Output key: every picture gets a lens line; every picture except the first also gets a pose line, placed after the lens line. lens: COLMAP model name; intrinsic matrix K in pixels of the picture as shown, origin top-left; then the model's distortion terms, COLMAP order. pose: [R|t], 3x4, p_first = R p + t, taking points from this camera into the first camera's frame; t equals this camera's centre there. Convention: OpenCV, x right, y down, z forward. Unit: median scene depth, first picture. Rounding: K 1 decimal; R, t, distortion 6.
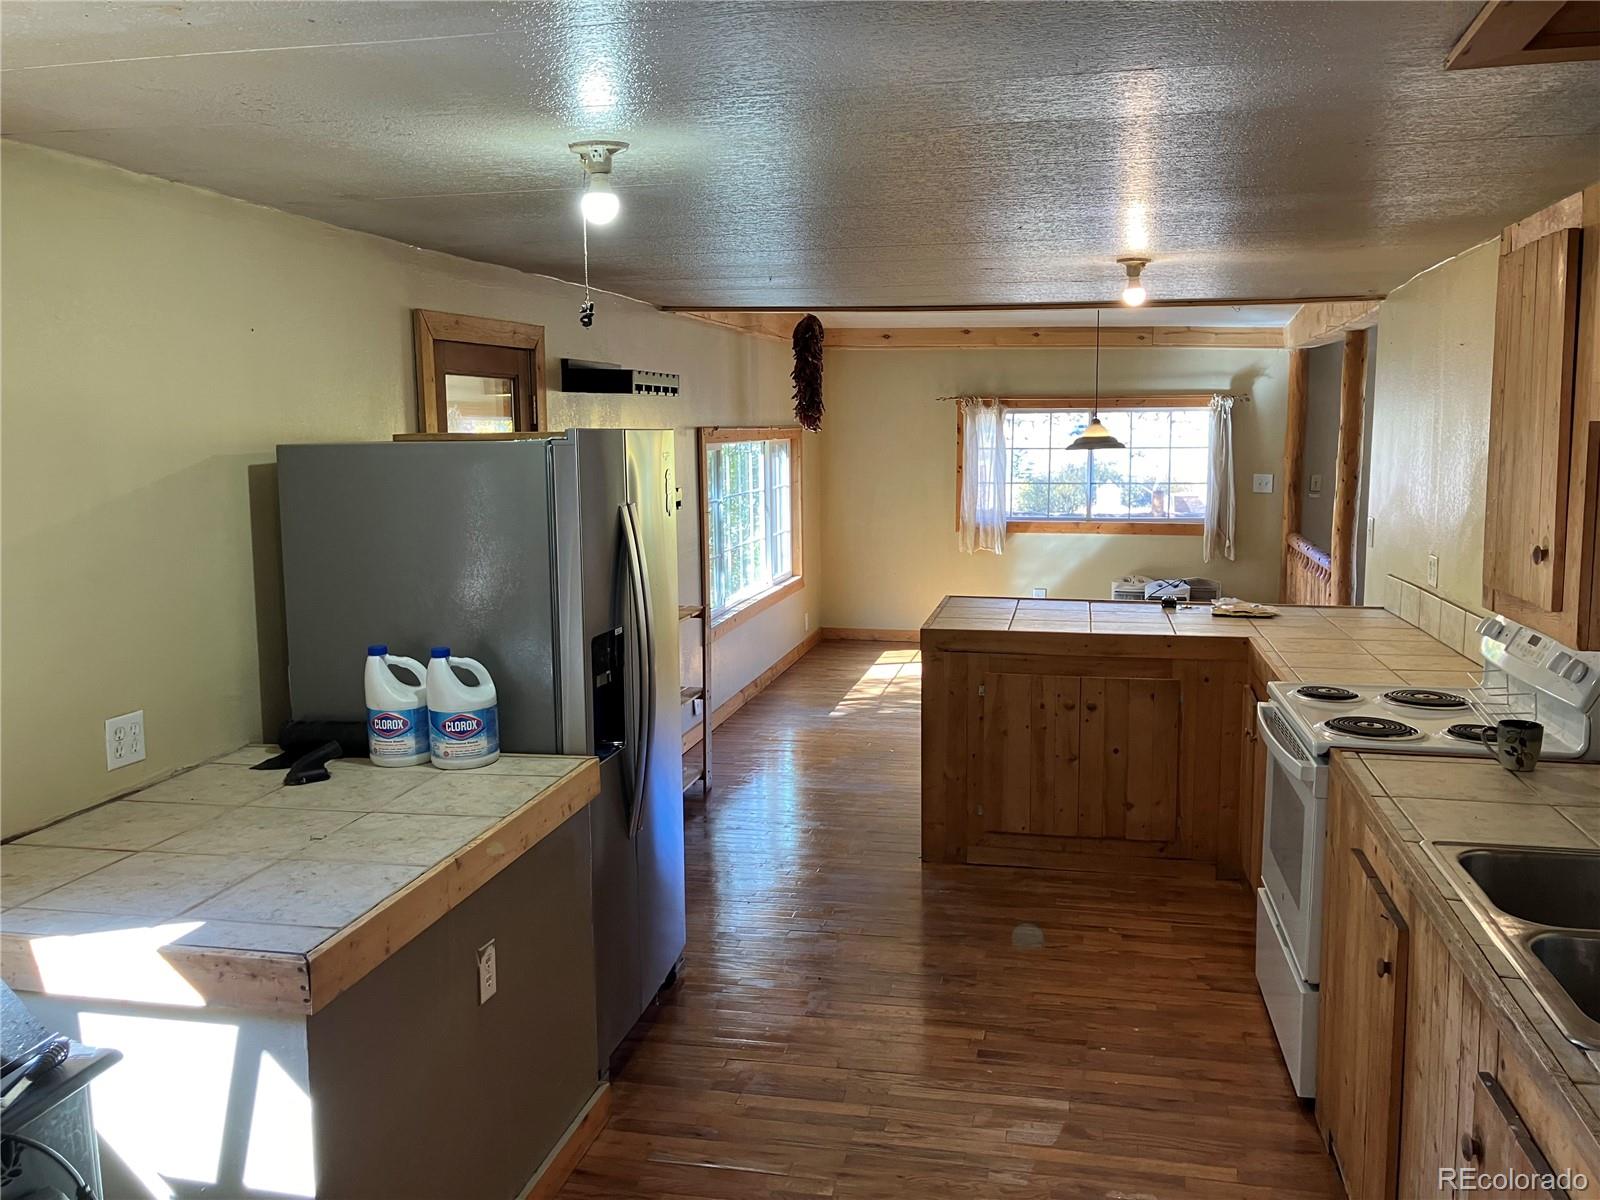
lens RADIAL K [[1331.0, 0, 793.8], [0, 1331.0, 599.8], [0, 0, 1]] dist [-0.002346, 0.030714]
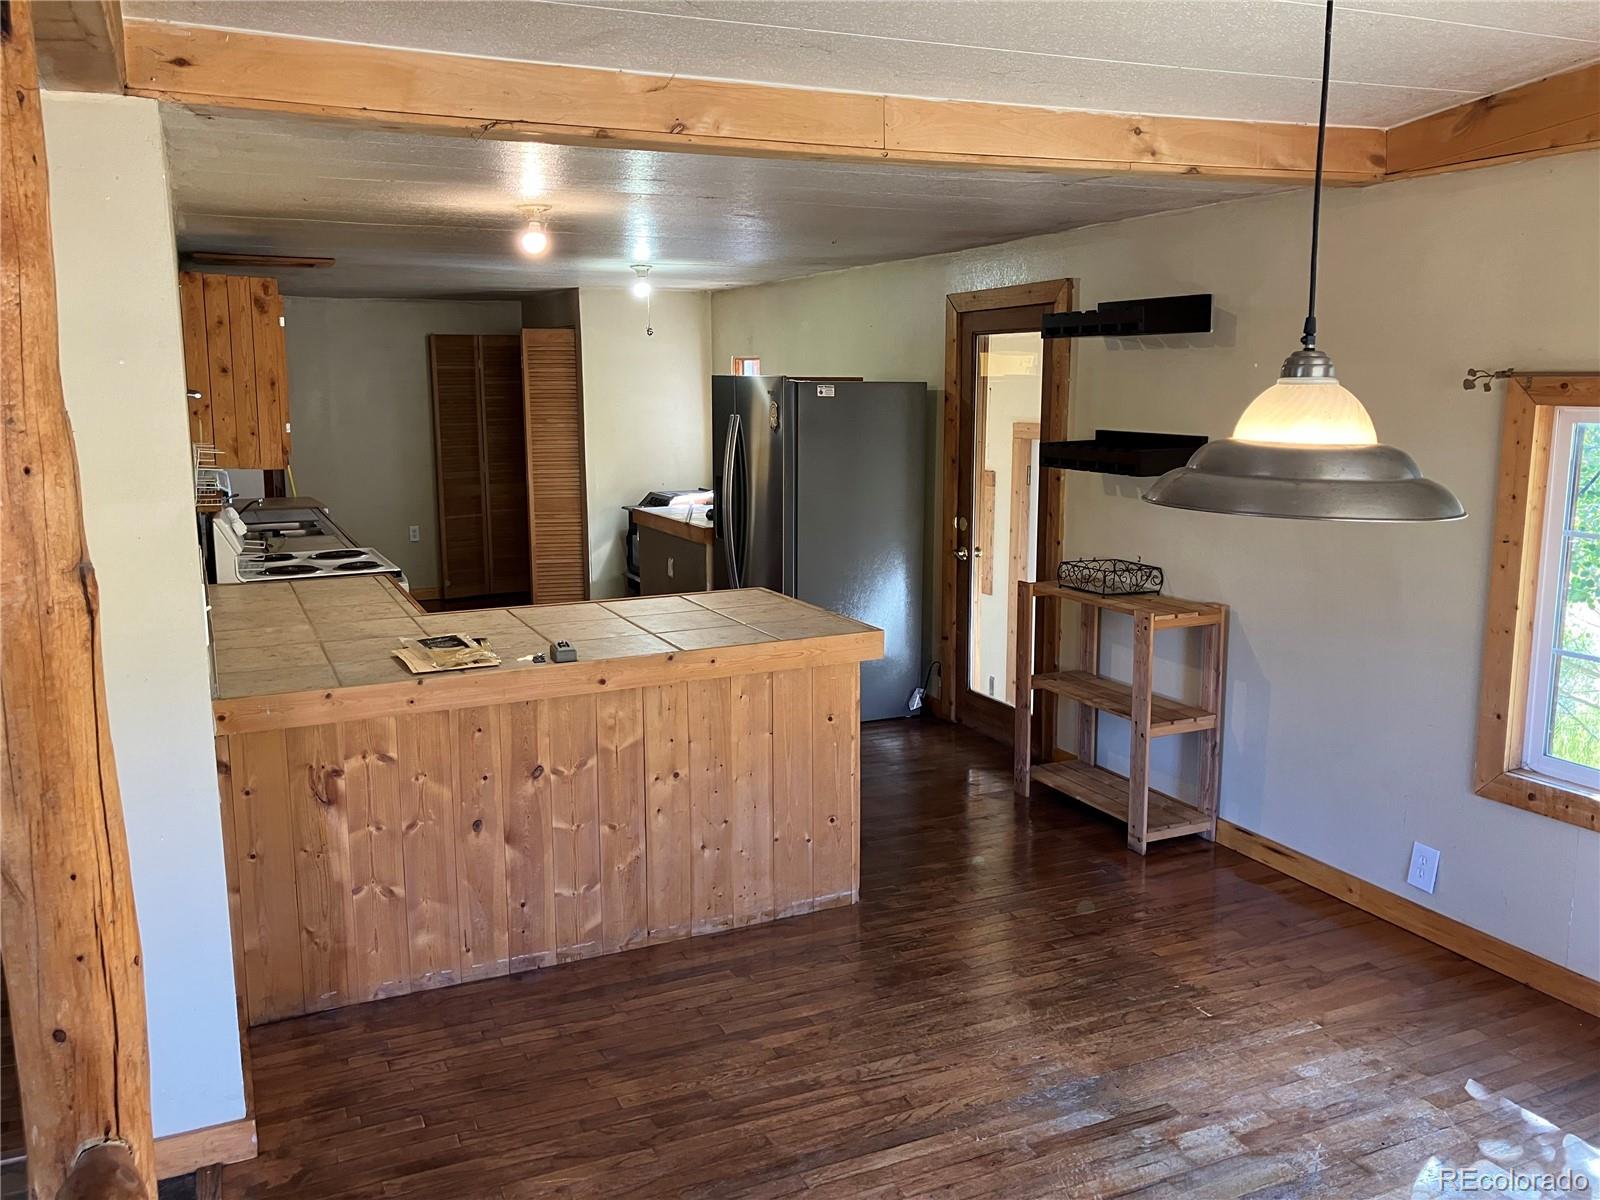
lens RADIAL K [[1331.0, 0, 808.5], [0, 1331.0, 589.3], [0, 0, 1]] dist [-0.002346, 0.030714]
pose [[-0.783011, 0.111020, -0.612020, 0.863614], [-0.063719, 0.964449, 0.256472, -0.277647], [0.618736, 0.239818, -0.748100, 2.176566]]
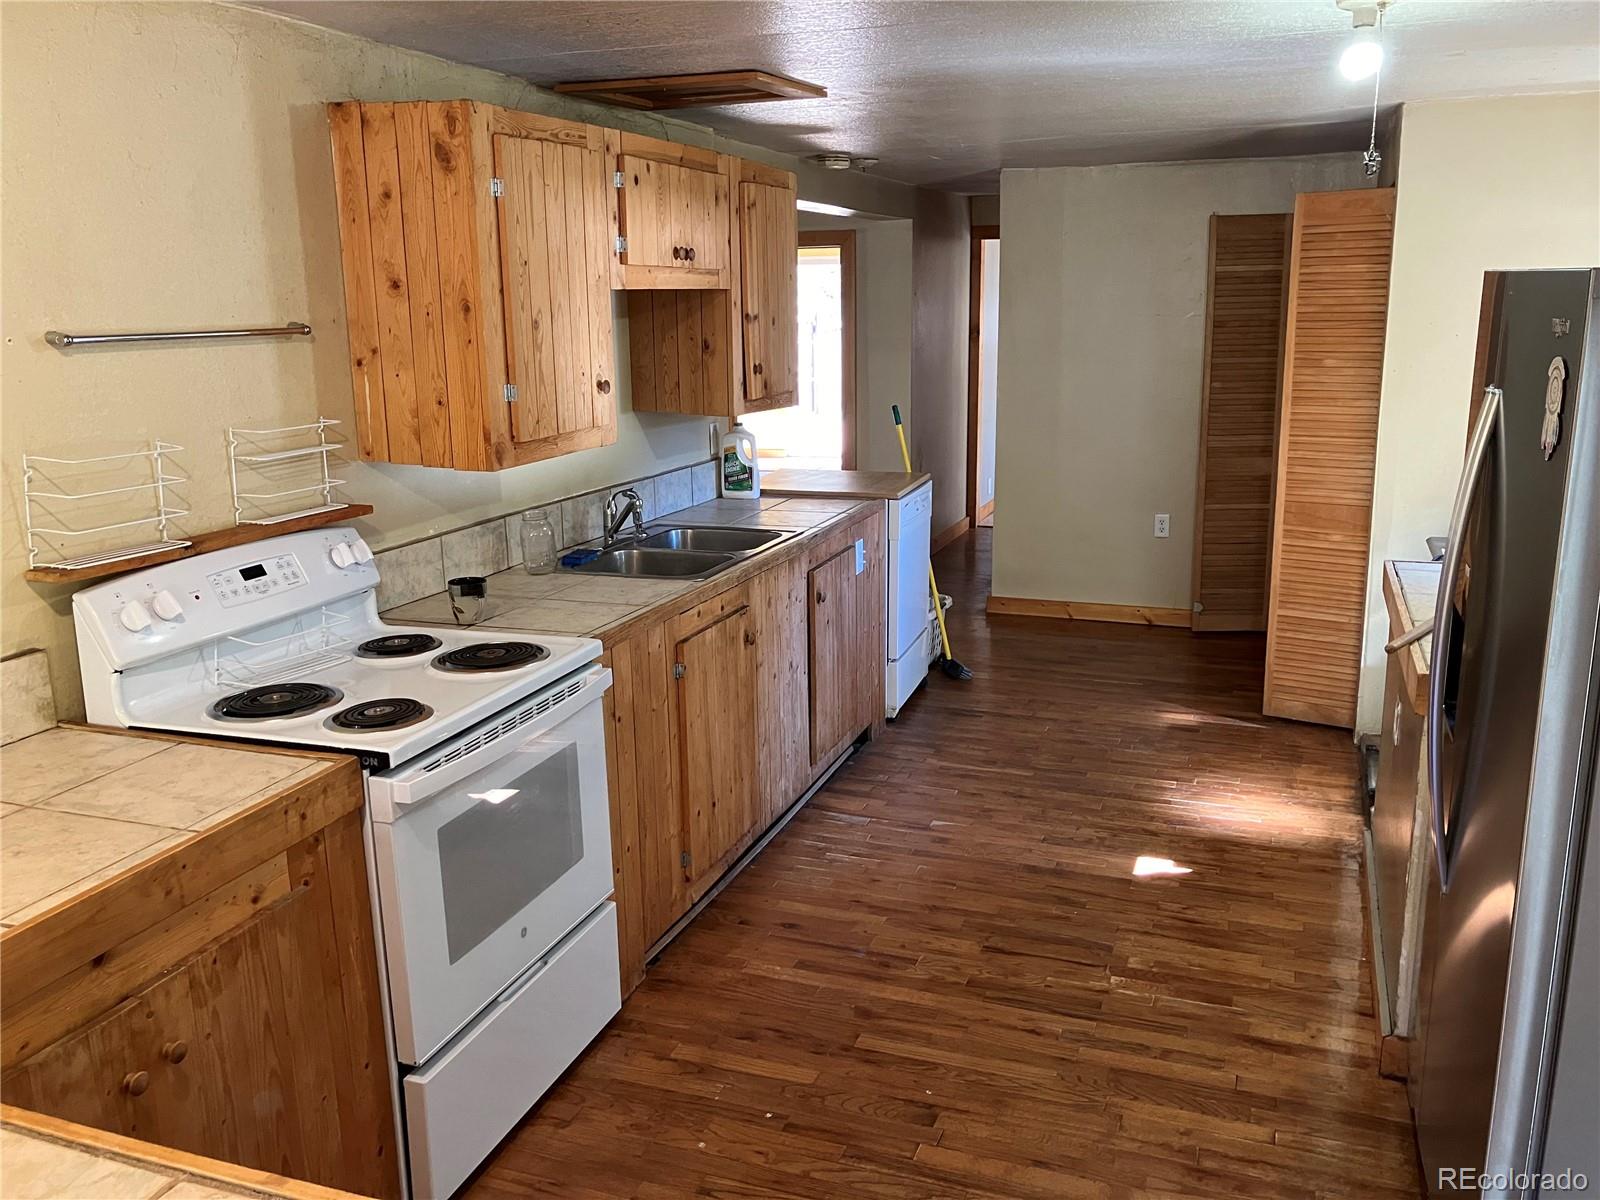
lens RADIAL K [[1331.0, 0, 799.2], [0, 1331.0, 603.6], [0, 0, 1]] dist [-0.002346, 0.030714]
pose [[-0.992497, 0.001040, 0.122265, 0.108198], [0.042902, 0.939348, 0.340272, -0.175135], [-0.114496, 0.342964, -0.932344, 1.408874]]
